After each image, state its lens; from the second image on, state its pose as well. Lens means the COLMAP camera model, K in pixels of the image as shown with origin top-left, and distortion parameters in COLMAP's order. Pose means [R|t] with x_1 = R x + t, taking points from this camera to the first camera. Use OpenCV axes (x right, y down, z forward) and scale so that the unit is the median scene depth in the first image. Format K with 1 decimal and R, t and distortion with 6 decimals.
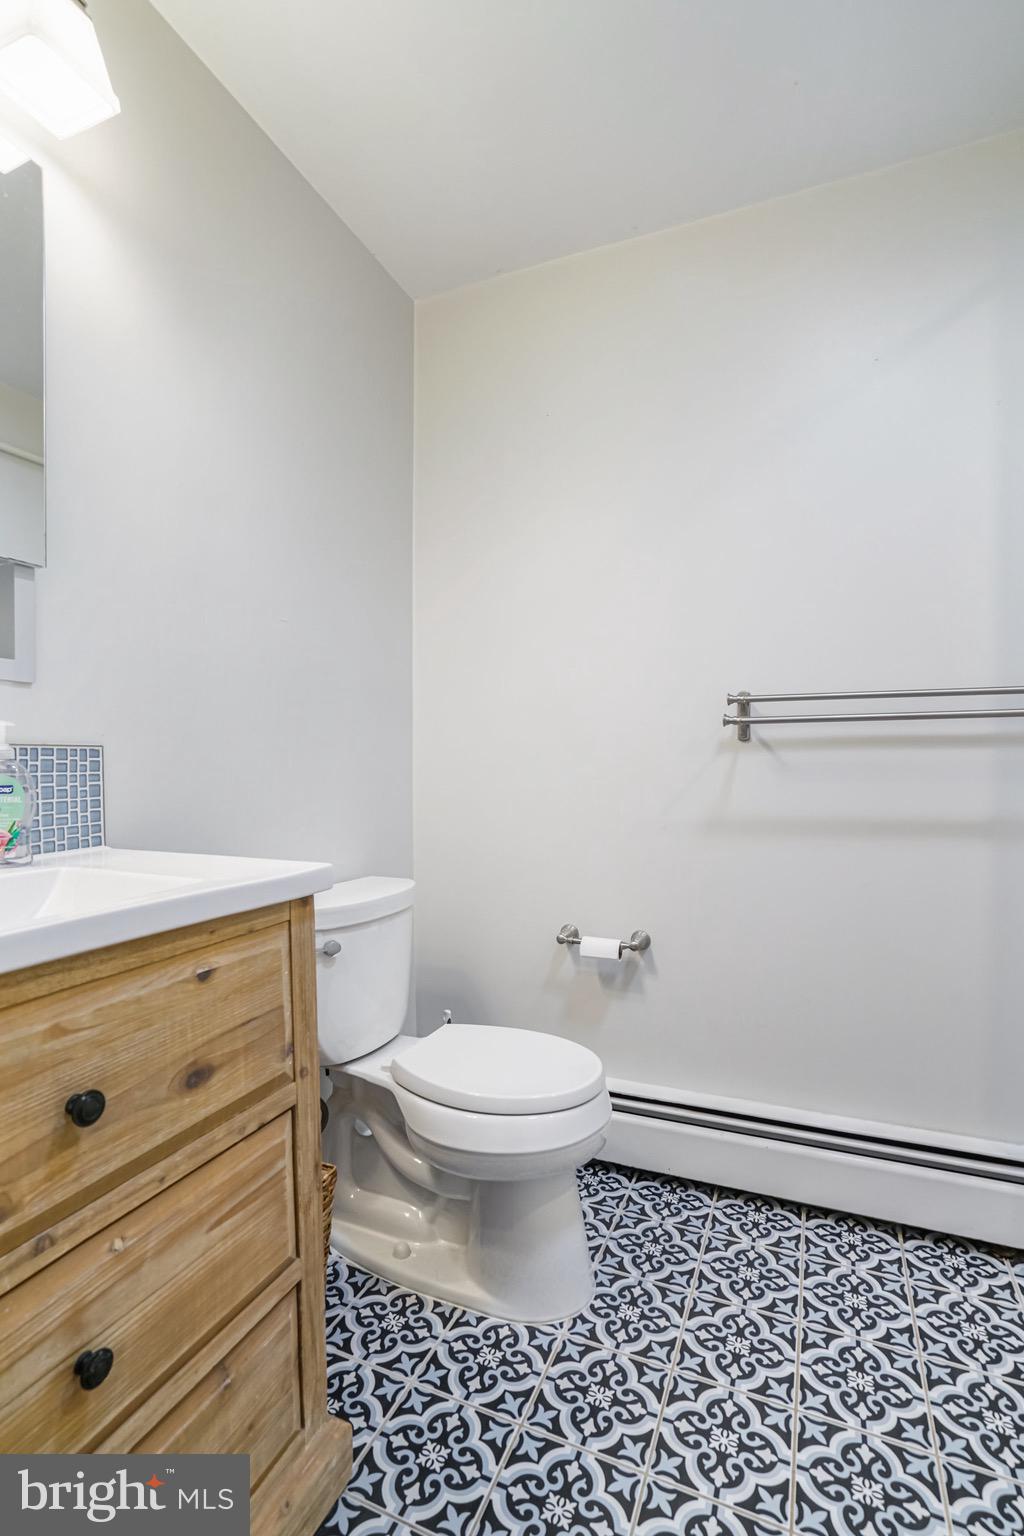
lens RADIAL K [[723.7, 0, 512.3], [0, 723.7, 768.8], [0, 0, 1]] dist [-0.041311, 0.011100]
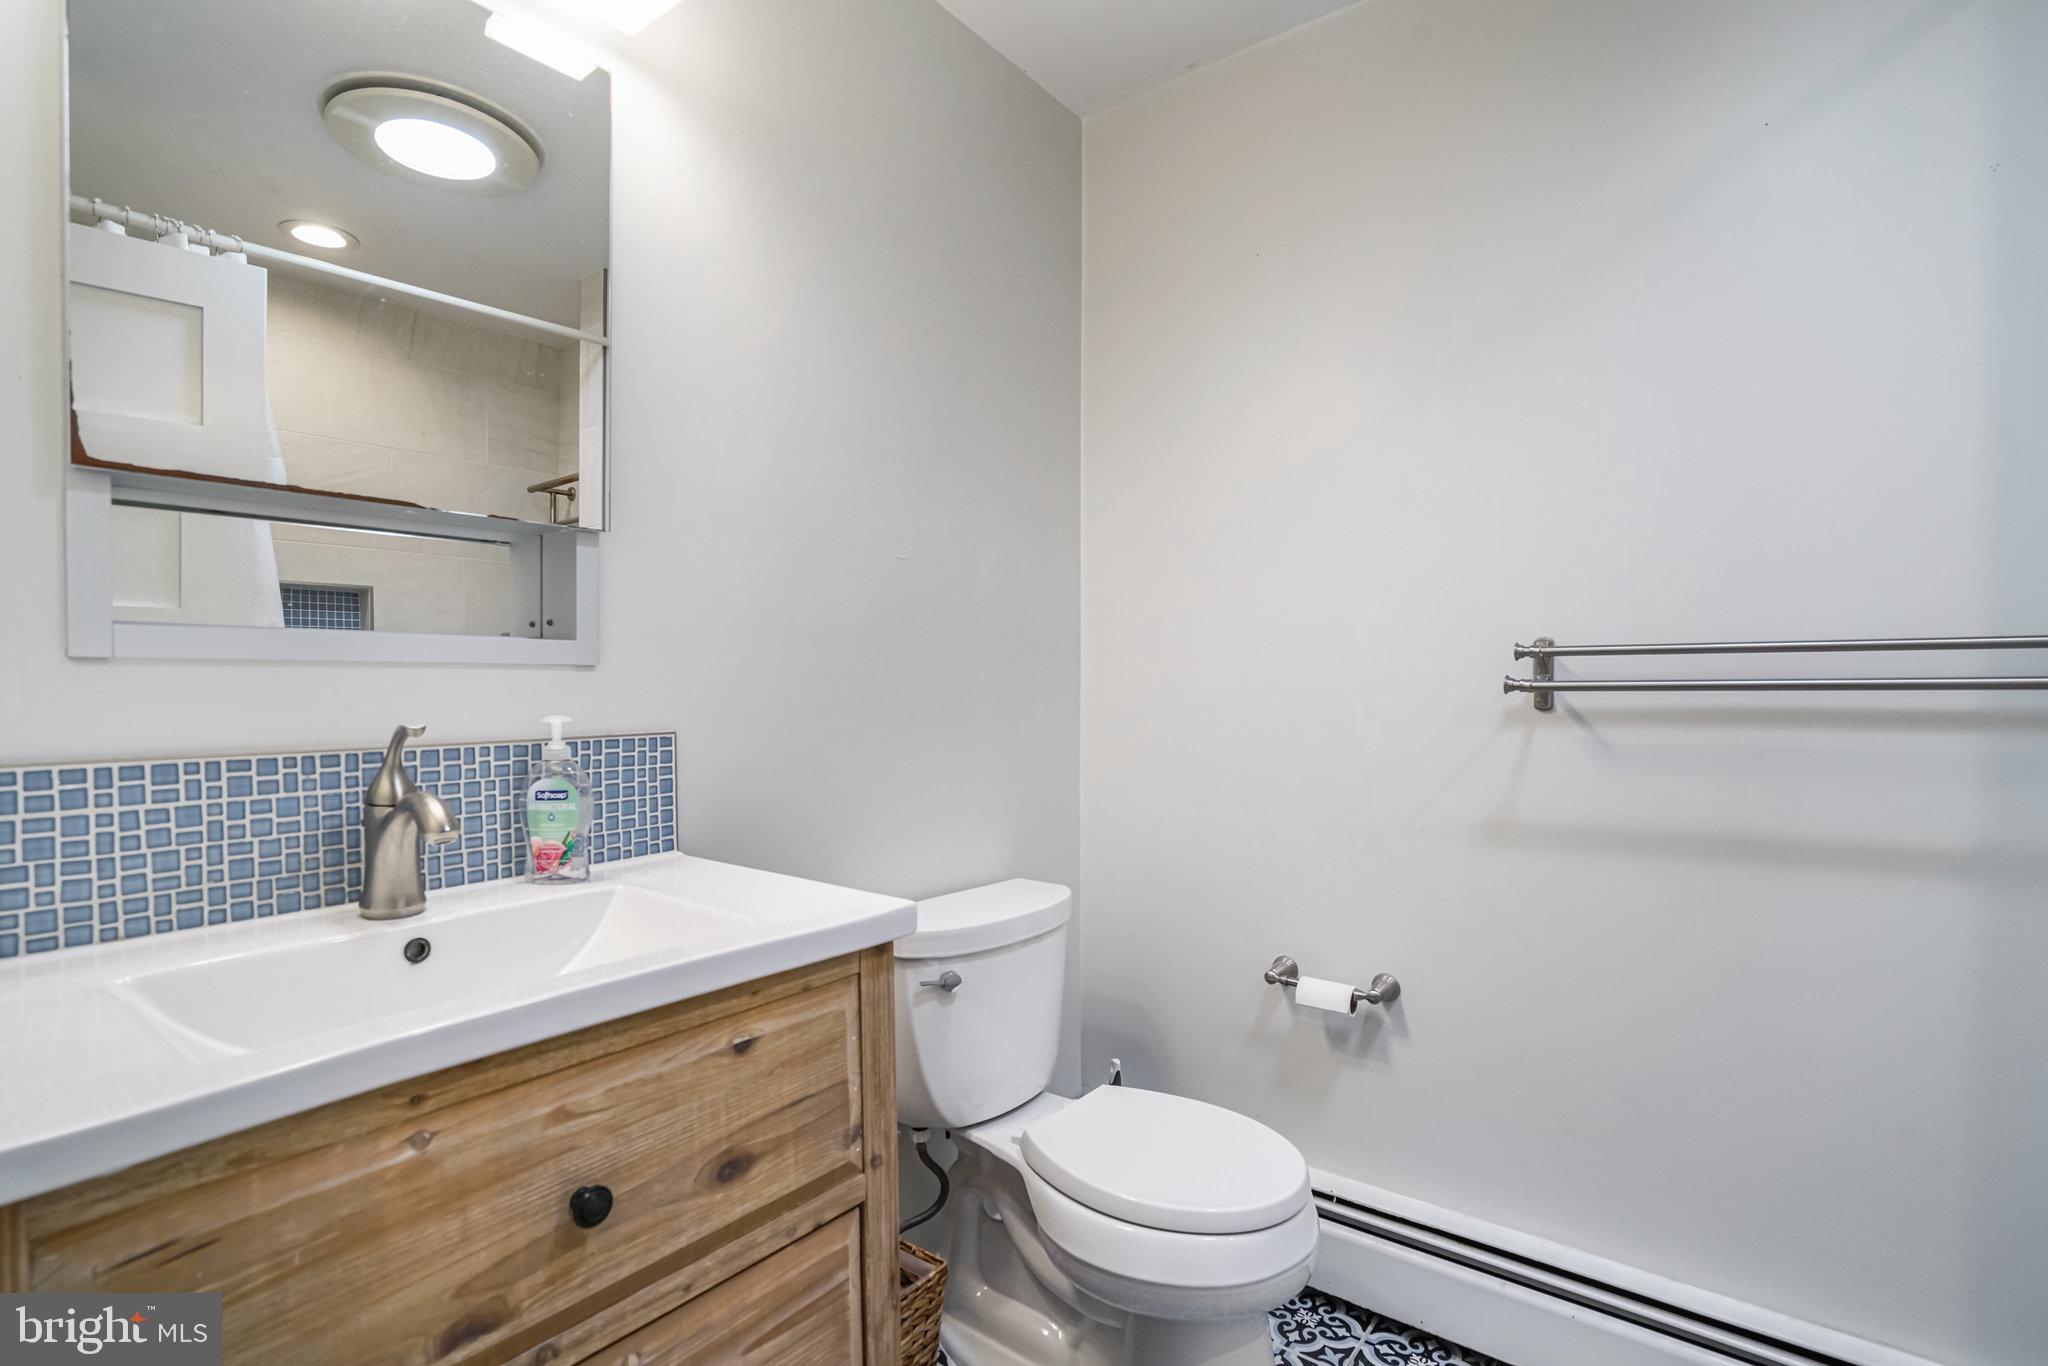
lens RADIAL K [[964.9, 0, 1019.6], [0, 964.9, 680.9], [0, 0, 1]] dist [-0.041311, 0.011100]
pose [[0.967382, 0.005850, -0.253253, 0.118915], [-0.007920, 0.999943, -0.007154, -0.097052], [0.253197, 0.008926, 0.967374, 0.003102]]
